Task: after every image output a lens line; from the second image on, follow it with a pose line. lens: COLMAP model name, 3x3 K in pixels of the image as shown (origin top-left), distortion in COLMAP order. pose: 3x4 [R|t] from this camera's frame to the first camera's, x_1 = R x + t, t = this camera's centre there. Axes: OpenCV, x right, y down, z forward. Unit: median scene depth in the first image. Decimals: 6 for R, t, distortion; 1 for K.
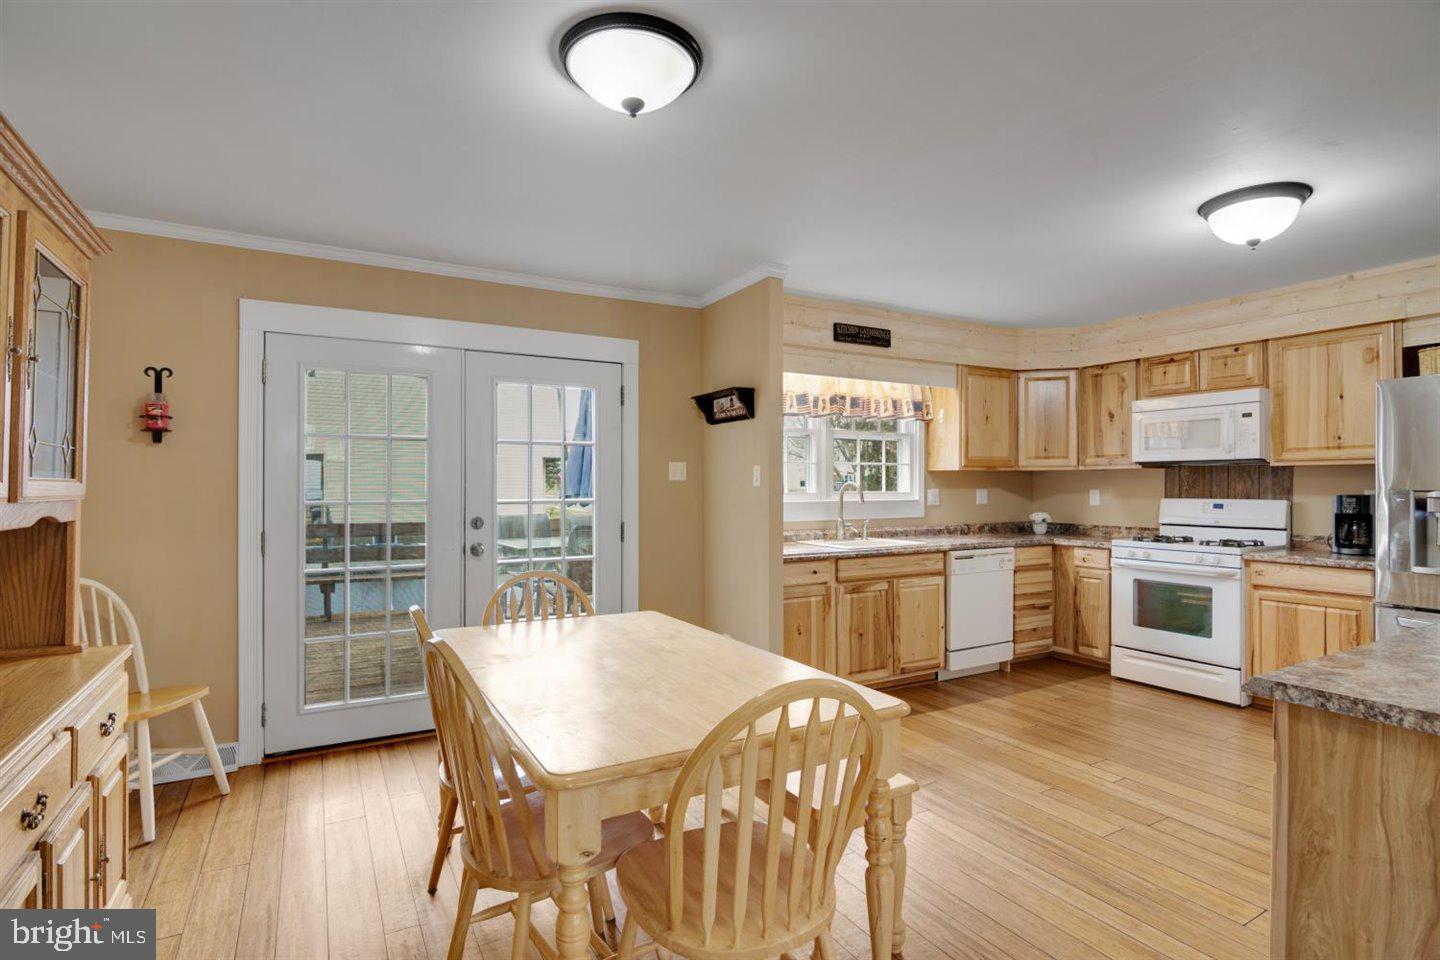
lens RADIAL K [[711.3, 0, 714.3], [0, 711.3, 483.8], [0, 0, 1]] dist [-0.004832, -0.012443]
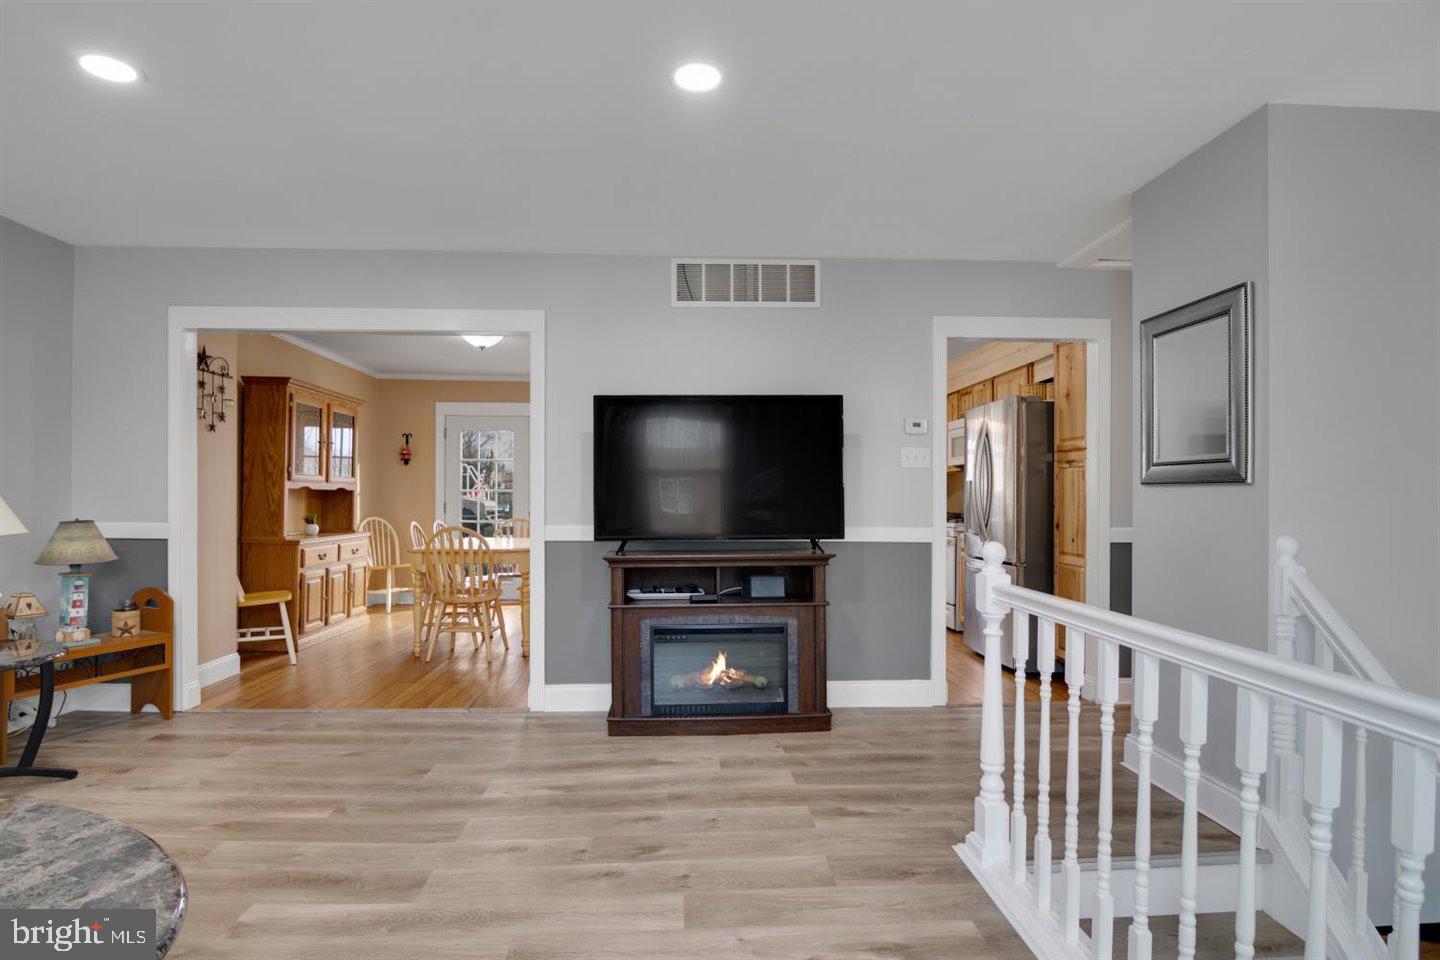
lens RADIAL K [[724.9, 0, 713.7], [0, 724.9, 498.4], [0, 0, 1]] dist [-0.020779, -0.000459]
pose [[0.894421, 0.003922, -0.447209, 0.869803], [-0.002718, 0.999991, 0.003332, 0.031813], [0.447218, -0.001764, 0.894423, -0.514965]]
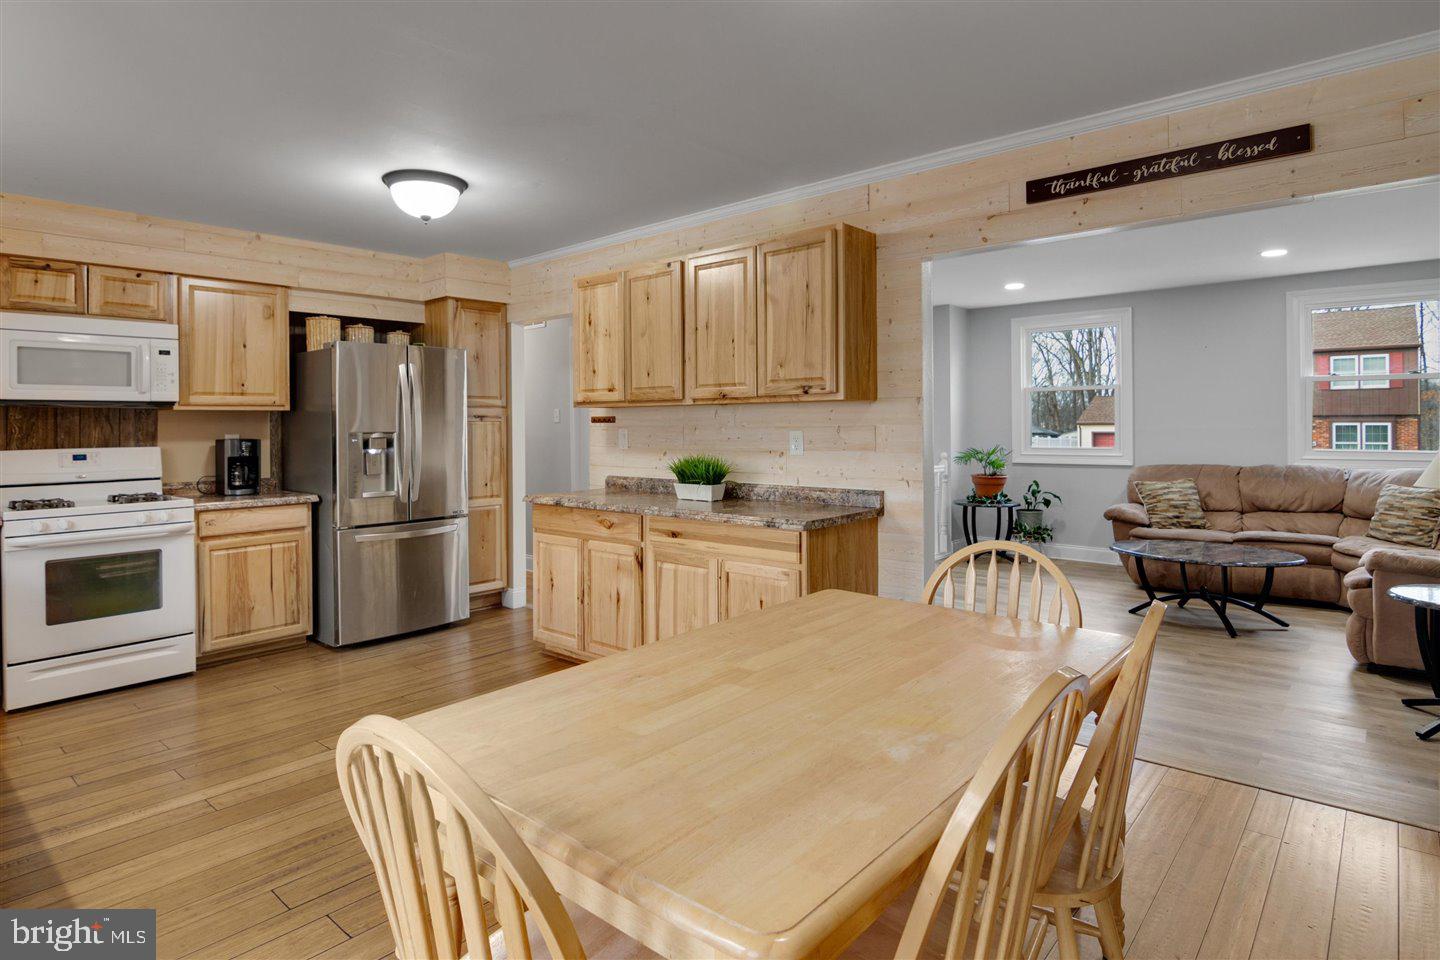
lens RADIAL K [[789.6, 0, 695.3], [0, 789.6, 426.9], [0, 0, 1]] dist [0.000725, -0.013233]
pose [[-0.322179, 0.001469, 0.946678, -0.383026], [0.008428, 0.999964, 0.001316, 0.001538], [-0.946641, 0.008402, -0.322180, 0.636365]]
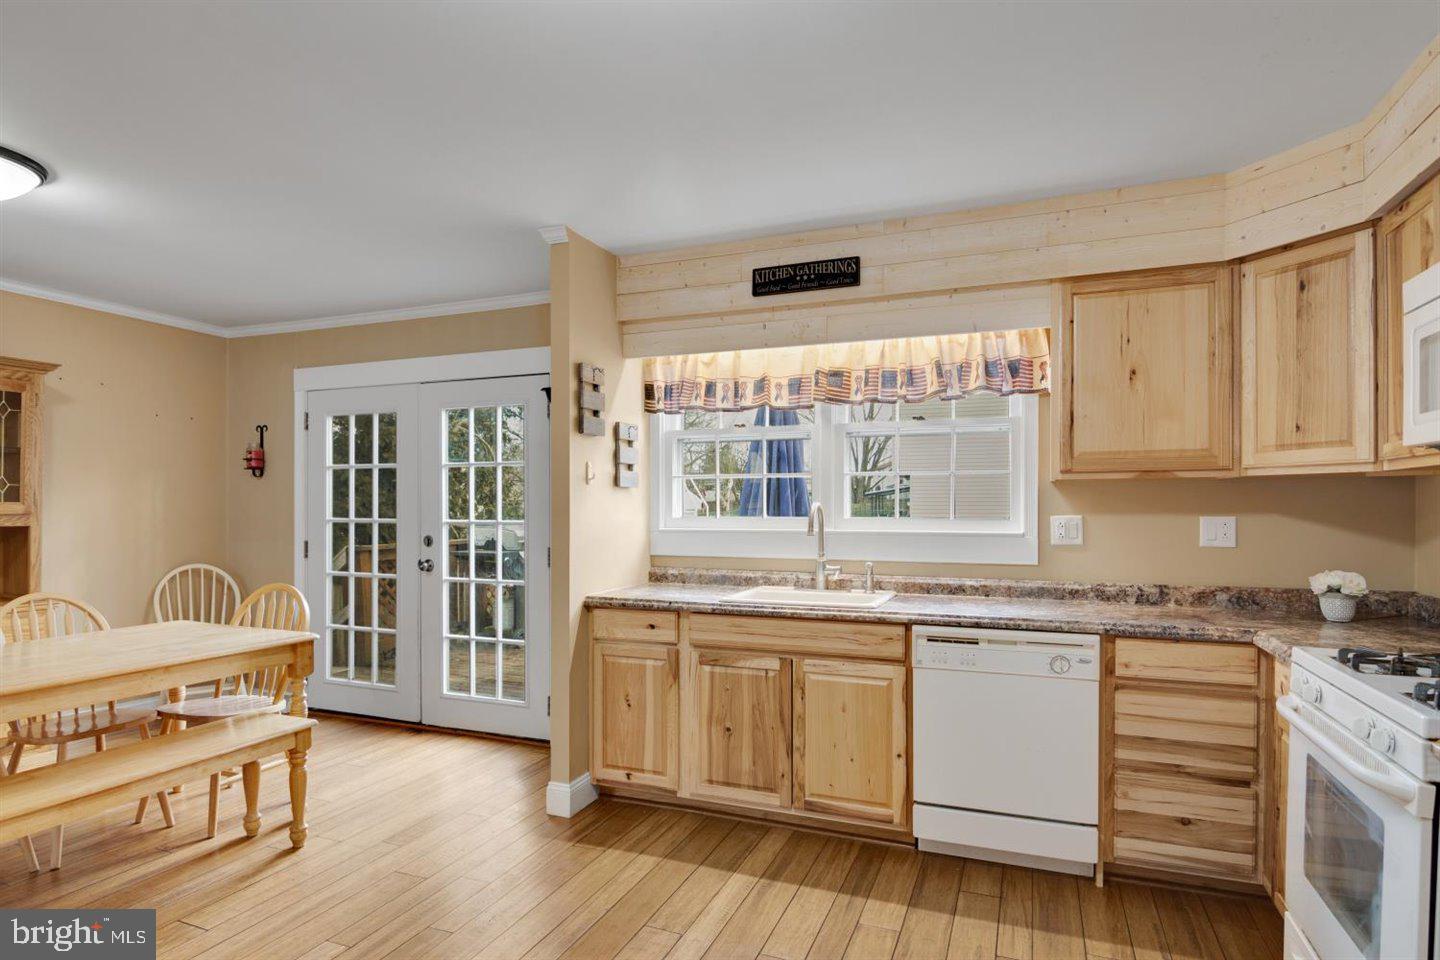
lens RADIAL K [[786.6, 0, 708.2], [0, 786.6, 507.5], [0, 0, 1]] dist [0.002021, -0.017673]
pose [[0.622042, 0.003130, -0.782977, 0.727391], [-0.000297, 0.999993, 0.003762, -0.000543], [0.782984, -0.002108, 0.622039, 0.489281]]
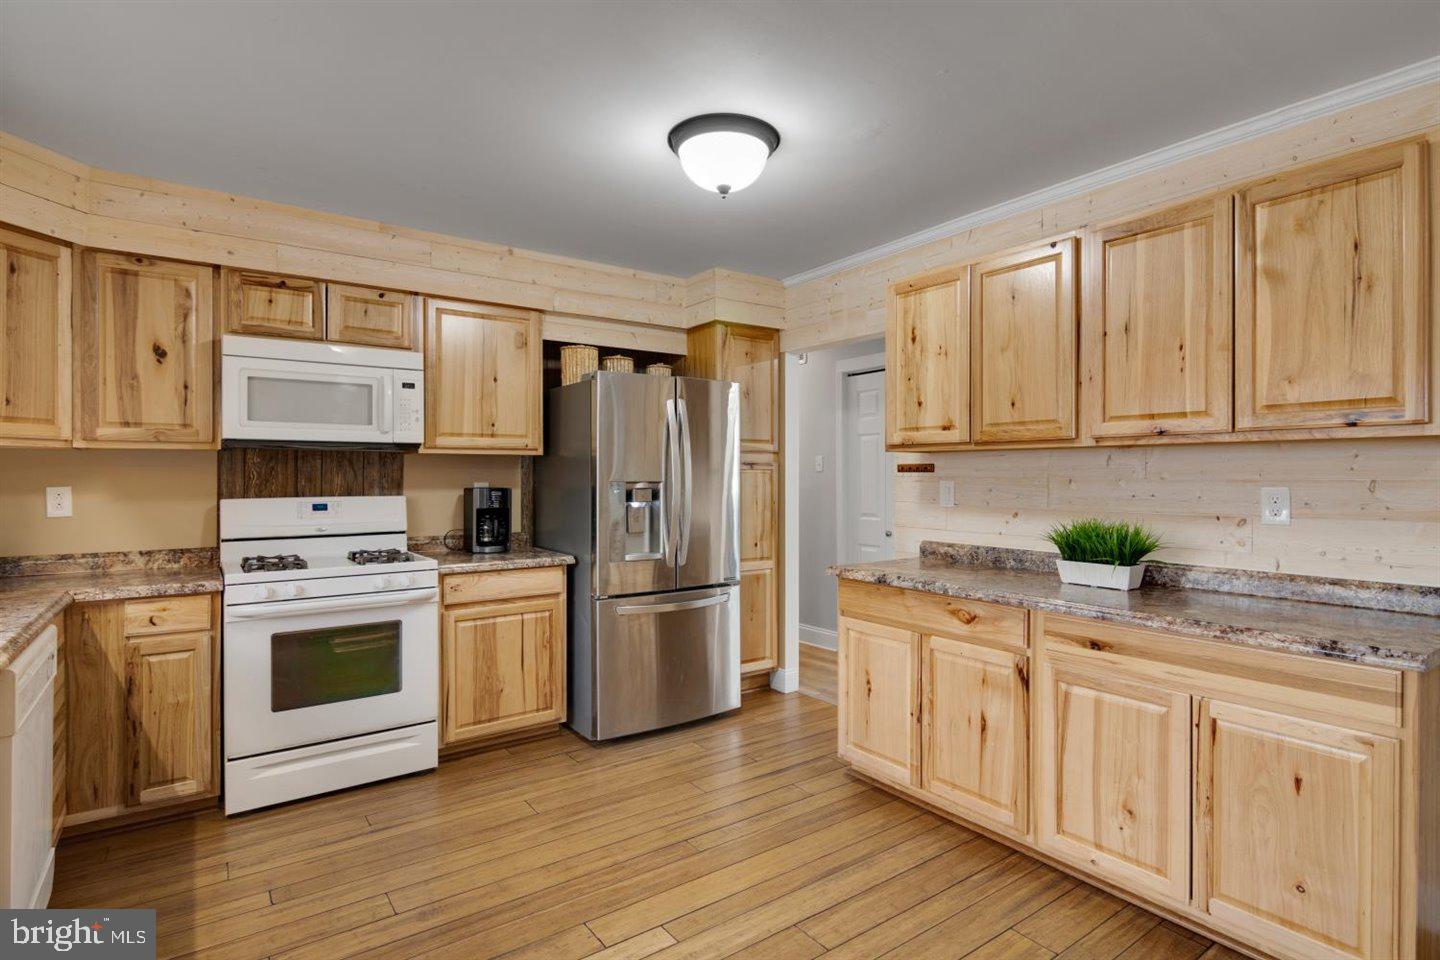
lens RADIAL K [[734.3, 0, 724.2], [0, 734.3, 477.6], [0, 0, 1]] dist [0.021408, -0.021671]
pose [[-0.113124, -0.002341, 0.993578, -0.070478], [-0.000313, 0.999997, 0.002320, 0.000125], [-0.993581, -0.000049, -0.113125, 0.698544]]
